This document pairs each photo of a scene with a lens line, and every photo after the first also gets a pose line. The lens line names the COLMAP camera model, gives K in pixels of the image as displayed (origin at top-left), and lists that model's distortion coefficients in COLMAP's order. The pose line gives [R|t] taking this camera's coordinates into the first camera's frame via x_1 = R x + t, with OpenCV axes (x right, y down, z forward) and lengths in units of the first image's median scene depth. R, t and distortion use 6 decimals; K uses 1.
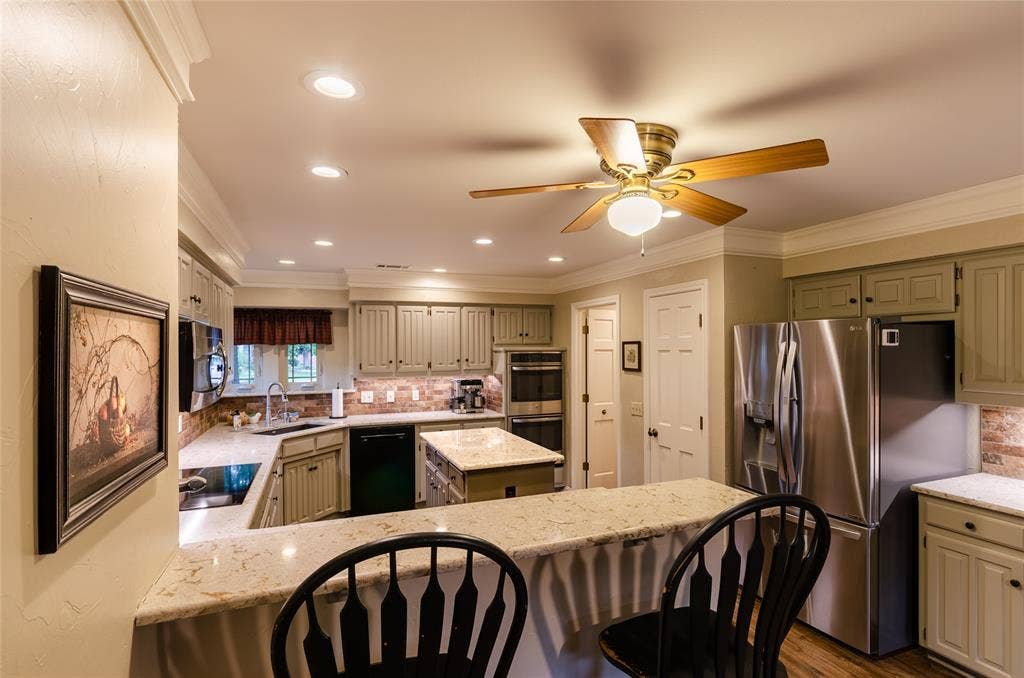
lens RADIAL K [[503.6, 0, 517.6], [0, 503.6, 350.3], [0, 0, 1]] dist [-0.002441, -0.000234]
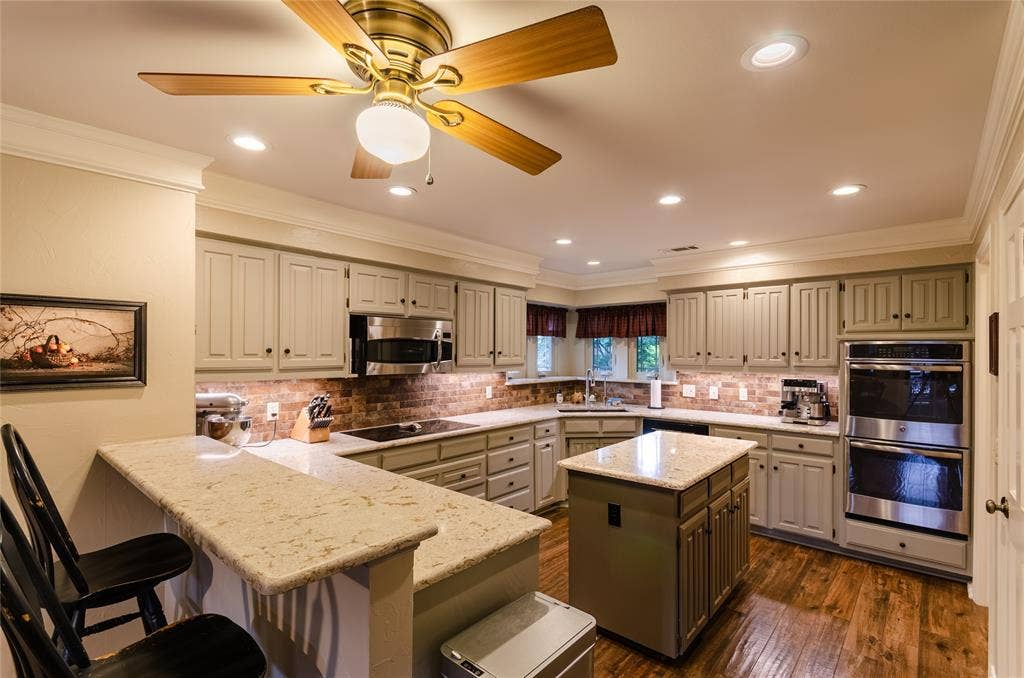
lens RADIAL K [[466.4, 0, 517.6], [0, 466.4, 349.5], [0, 0, 1]] dist [-0.001978, -0.000093]
pose [[0.457901, 0.004799, -0.888990, 0.346599], [-0.008027, 0.999967, 0.001263, 0.016636], [0.888967, 0.006557, 0.457924, 0.318835]]
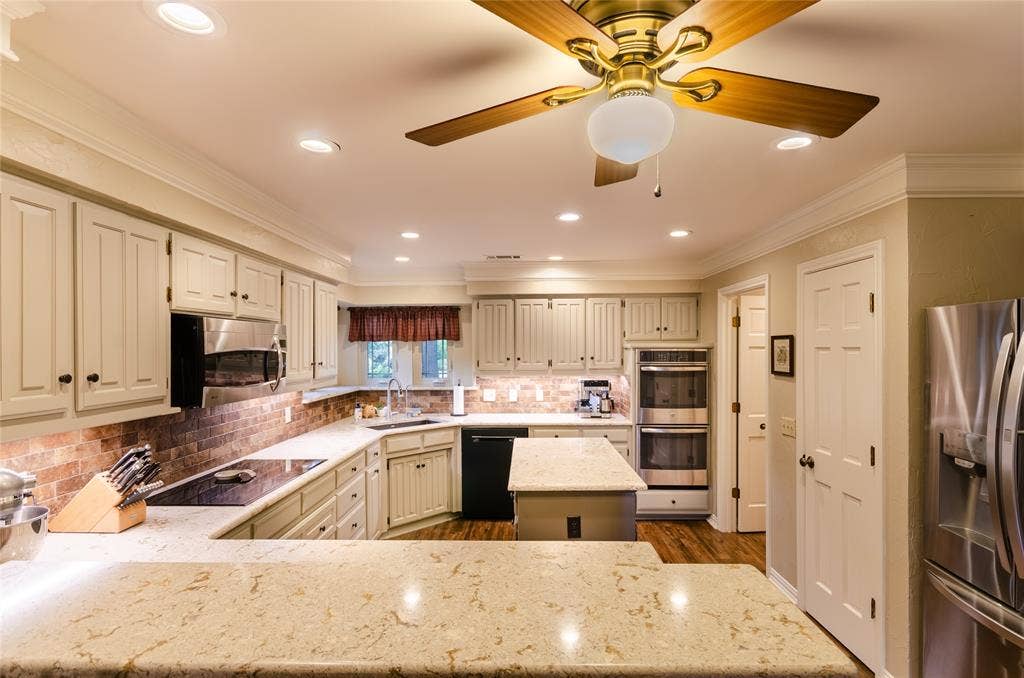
lens RADIAL K [[503.6, 0, 517.6], [0, 503.6, 350.3], [0, 0, 1]] dist [-0.002441, -0.000234]
pose [[0.920656, 0.005132, -0.390341, 0.131001], [-0.002956, 0.999977, 0.006177, 0.000691], [0.390364, -0.004533, 0.920650, 0.137750]]
